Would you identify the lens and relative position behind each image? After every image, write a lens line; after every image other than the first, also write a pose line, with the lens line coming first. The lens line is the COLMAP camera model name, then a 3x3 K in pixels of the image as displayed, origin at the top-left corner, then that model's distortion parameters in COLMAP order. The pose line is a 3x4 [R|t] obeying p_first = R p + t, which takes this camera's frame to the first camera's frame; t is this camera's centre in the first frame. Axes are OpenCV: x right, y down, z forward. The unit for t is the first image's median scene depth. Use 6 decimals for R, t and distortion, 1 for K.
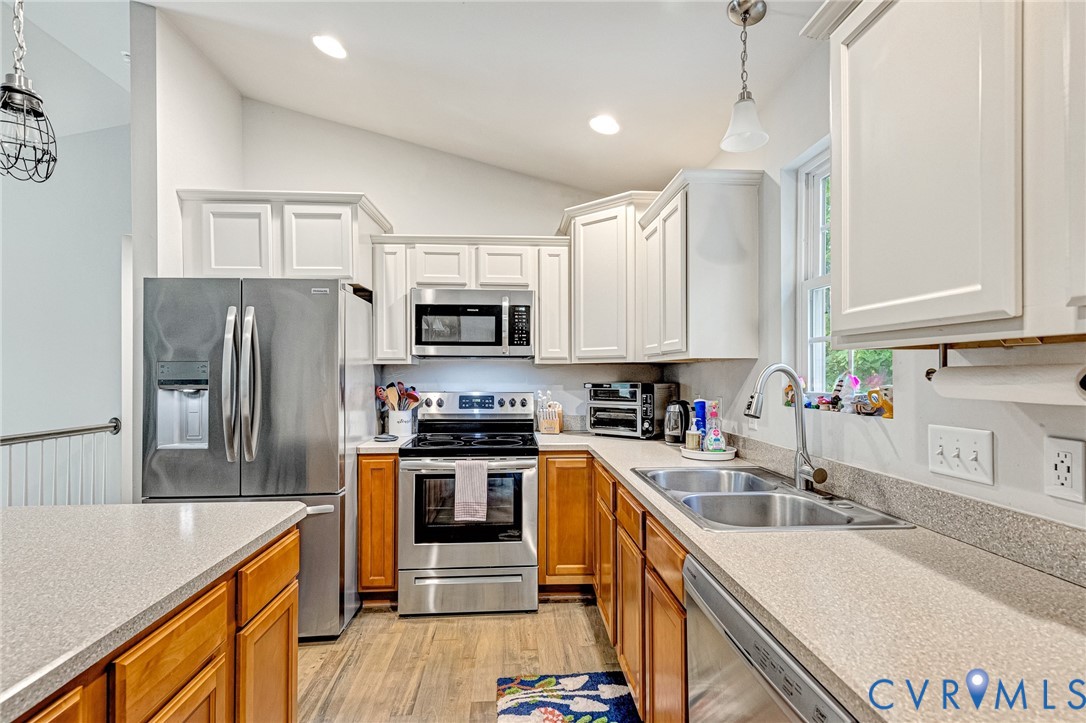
lens RADIAL K [[512.3, 0, 538.1], [0, 512.3, 367.2], [0, 0, 1]] dist [0.008479, -0.001221]
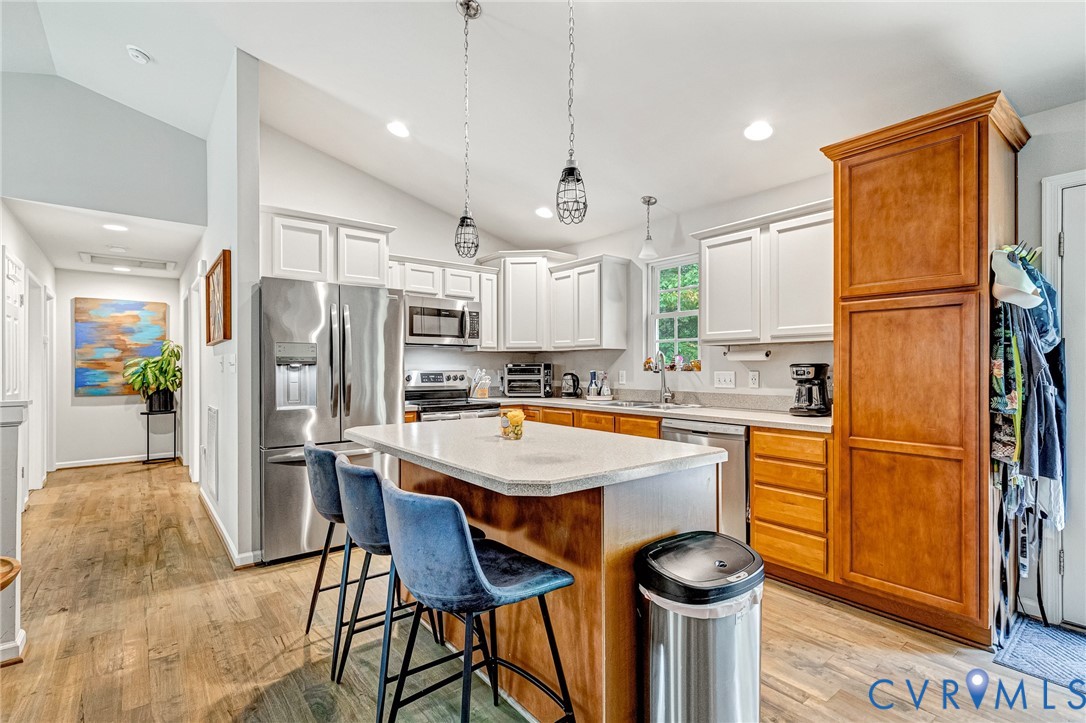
lens RADIAL K [[512.3, 0, 557.5], [0, 512.3, 366.3], [0, 0, 1]] dist [0.008479, -0.001221]
pose [[0.807668, 0.001113, 0.589636, -0.749439], [-0.006058, 0.999961, 0.006411, 0.029028], [-0.589606, -0.008750, 0.807643, -0.372575]]
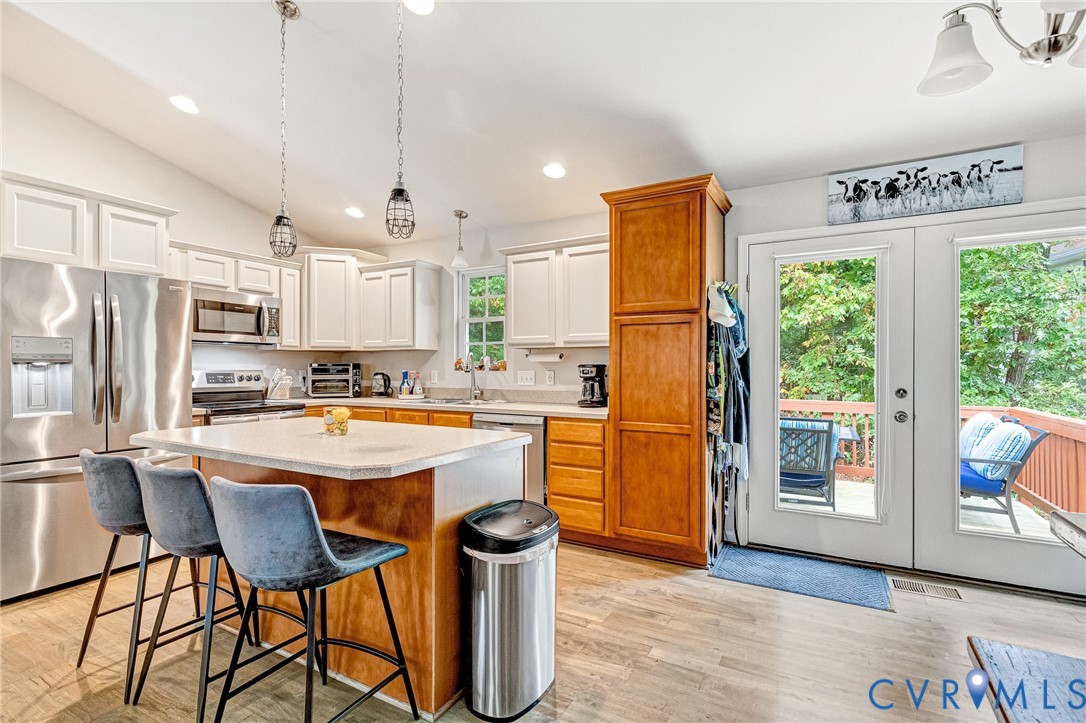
lens RADIAL K [[512.3, 0, 556.7], [0, 512.3, 365.7], [0, 0, 1]] dist [0.008479, -0.001221]
pose [[0.529724, 0.004092, 0.848160, -0.854911], [-0.010846, 0.999939, 0.001950, 0.028548], [-0.848100, -0.010232, 0.529737, -0.434344]]
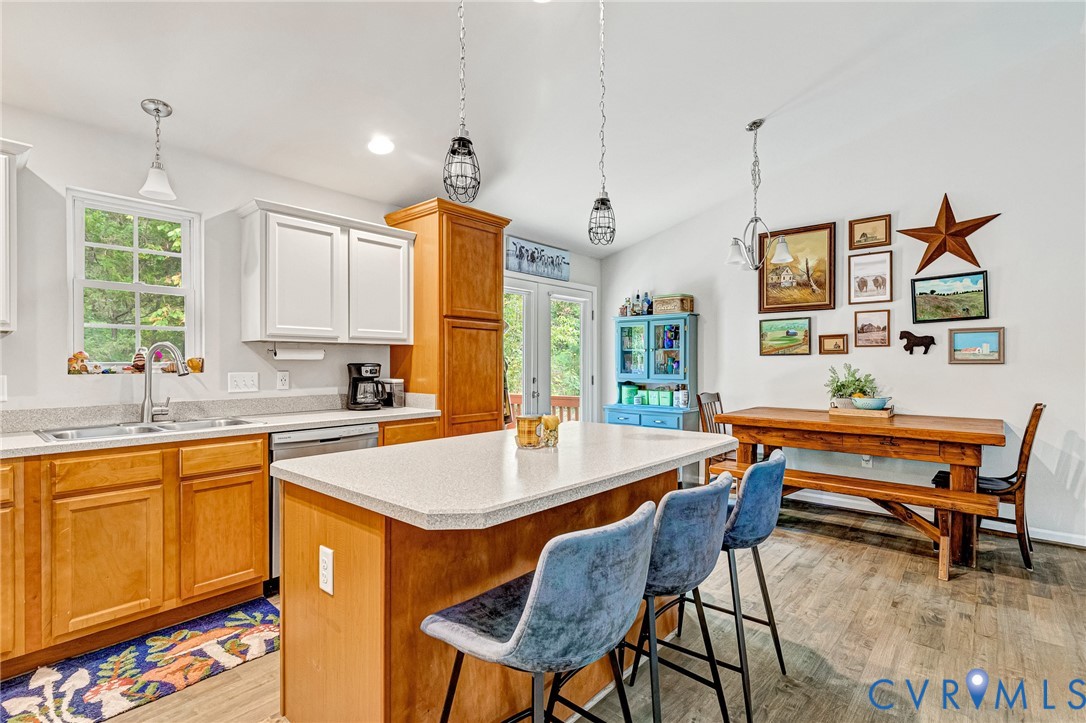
lens RADIAL K [[512.3, 0, 543.0], [0, 512.3, 362.3], [0, 0, 1]] dist [0.008479, -0.001221]
pose [[-0.716288, 0.006127, 0.697778, -0.830867], [-0.003282, 0.999921, -0.012150, 0.037827], [-0.697797, -0.010993, -0.716211, 0.731808]]
